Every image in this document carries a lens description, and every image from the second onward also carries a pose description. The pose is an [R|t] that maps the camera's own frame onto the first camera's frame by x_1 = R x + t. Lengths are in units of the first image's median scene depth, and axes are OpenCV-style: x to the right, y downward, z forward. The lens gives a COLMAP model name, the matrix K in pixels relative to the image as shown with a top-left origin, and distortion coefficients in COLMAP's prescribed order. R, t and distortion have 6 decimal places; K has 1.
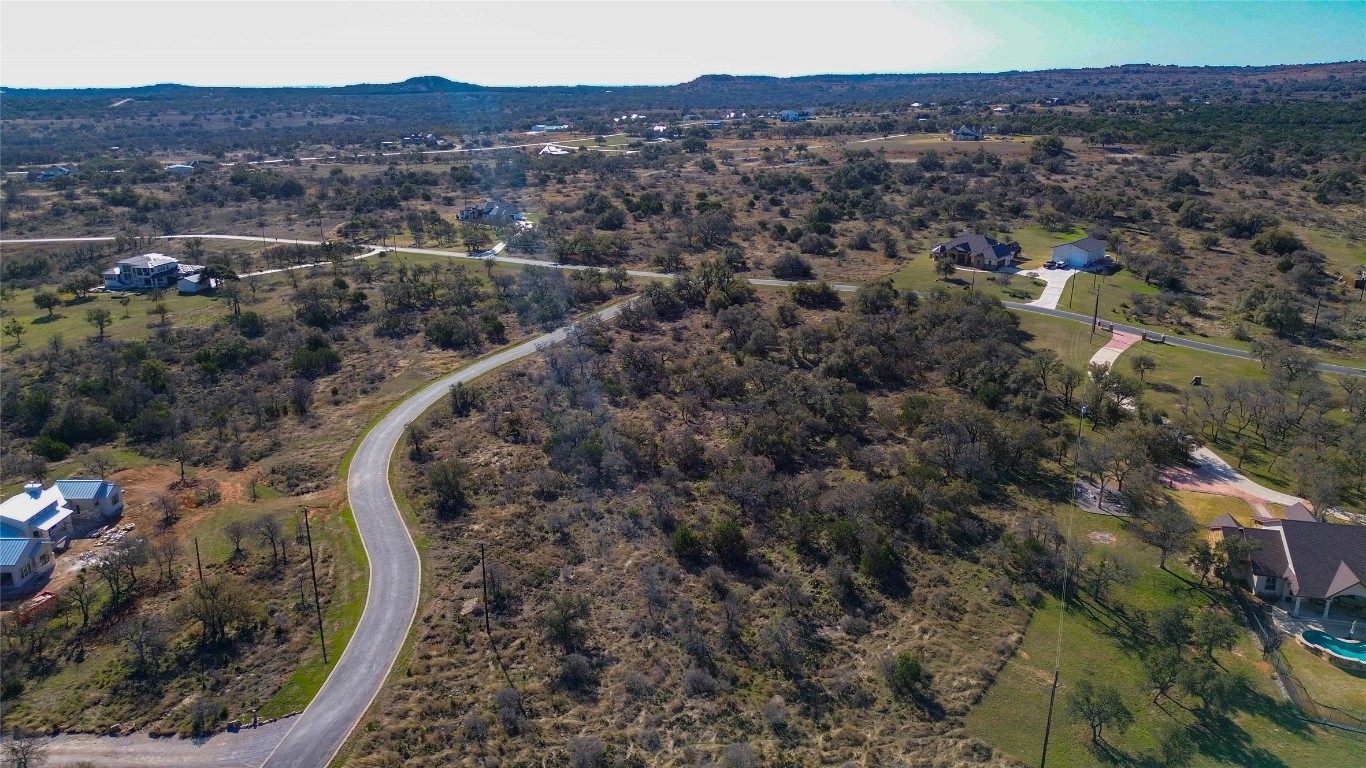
lens RADIAL K [[959.7, 0, 677.2], [0, 959.7, 383.0], [0, 0, 1]] dist [0.085501, -0.096563]
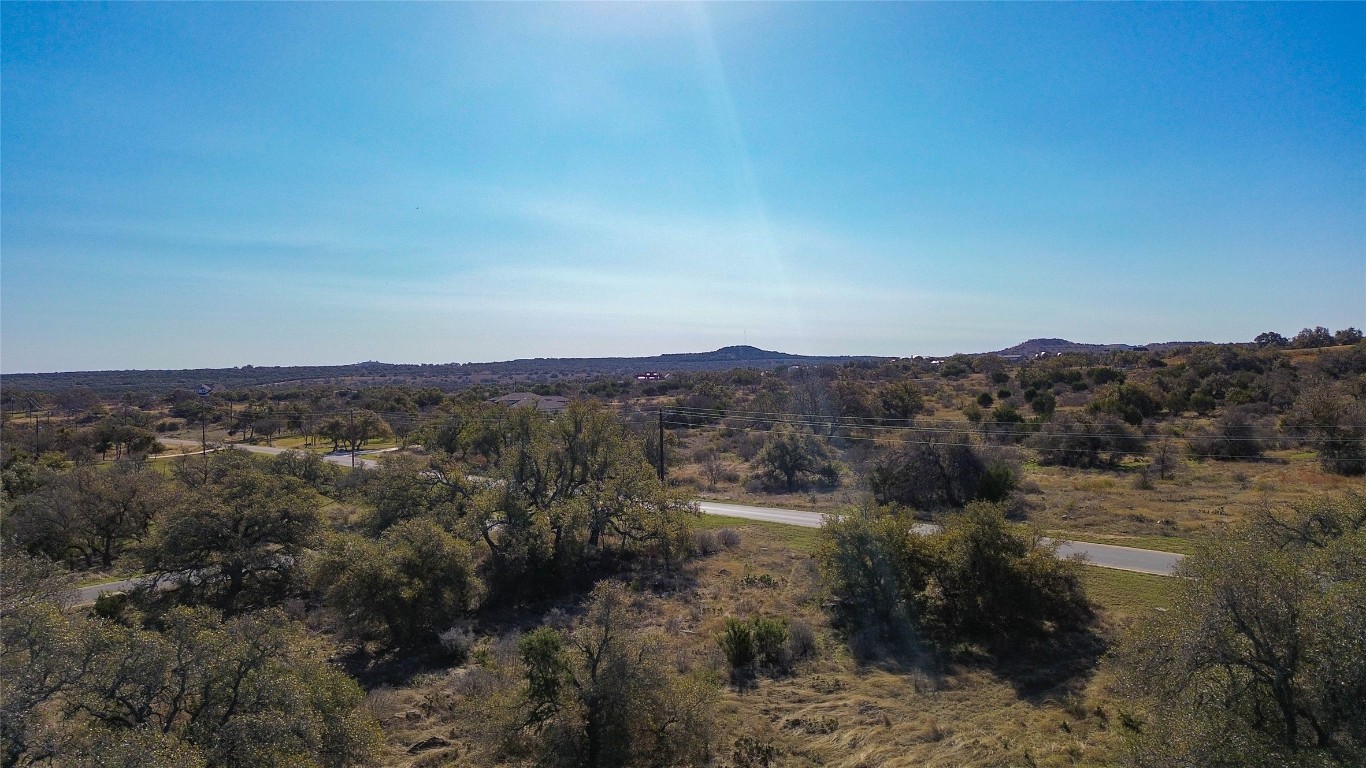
lens RADIAL K [[959.7, 0, 677.2], [0, 959.7, 383.0], [0, 0, 1]] dist [0.085501, -0.096563]
pose [[0.943670, 0.002051, -0.330883, 0.379278], [-0.094356, 0.960130, -0.263150, -0.239752], [0.317151, 0.279547, 0.906239, 2.095740]]
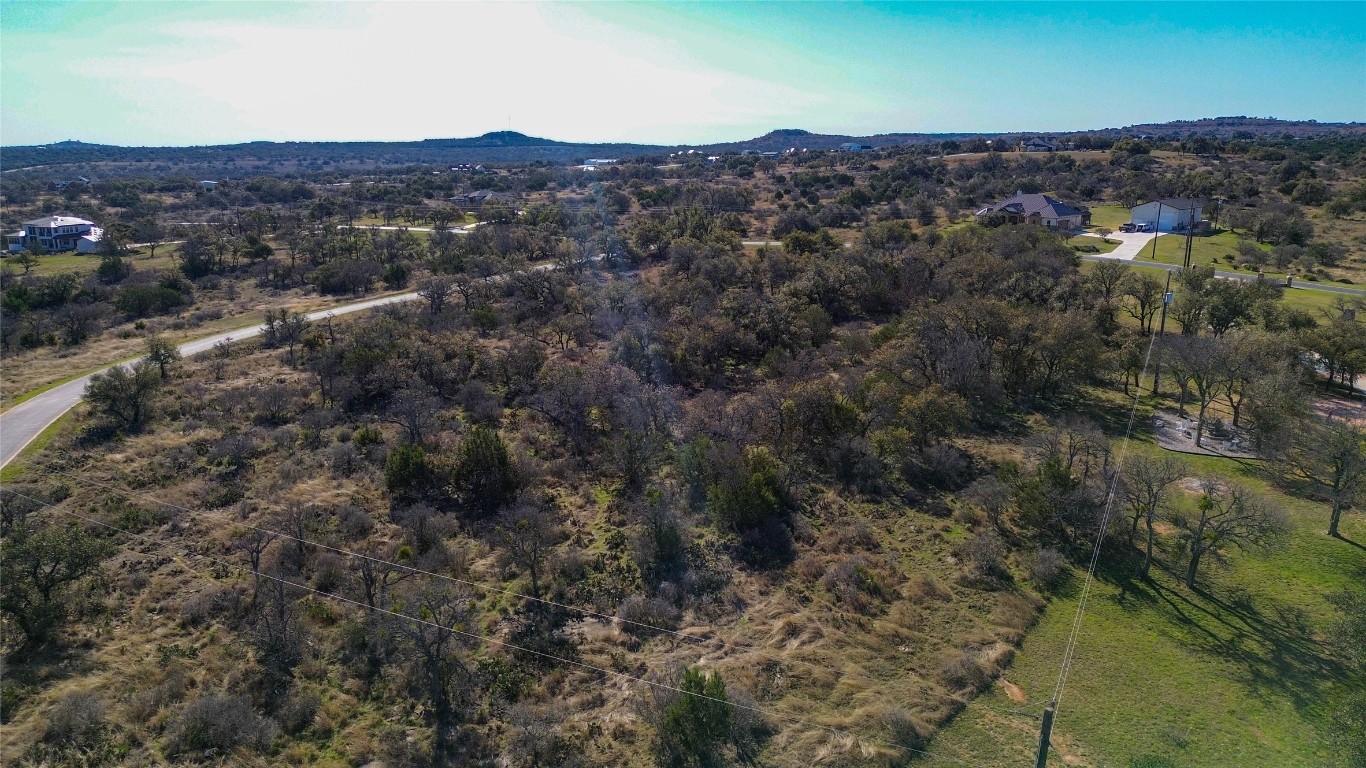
lens RADIAL K [[959.7, 0, 677.2], [0, 959.7, 383.0], [0, 0, 1]] dist [0.085501, -0.096563]
pose [[0.996745, 0.020615, -0.077936, 0.212364], [-0.025524, 0.997717, -0.062528, 0.154770], [0.076469, 0.064314, 0.994996, 0.492801]]
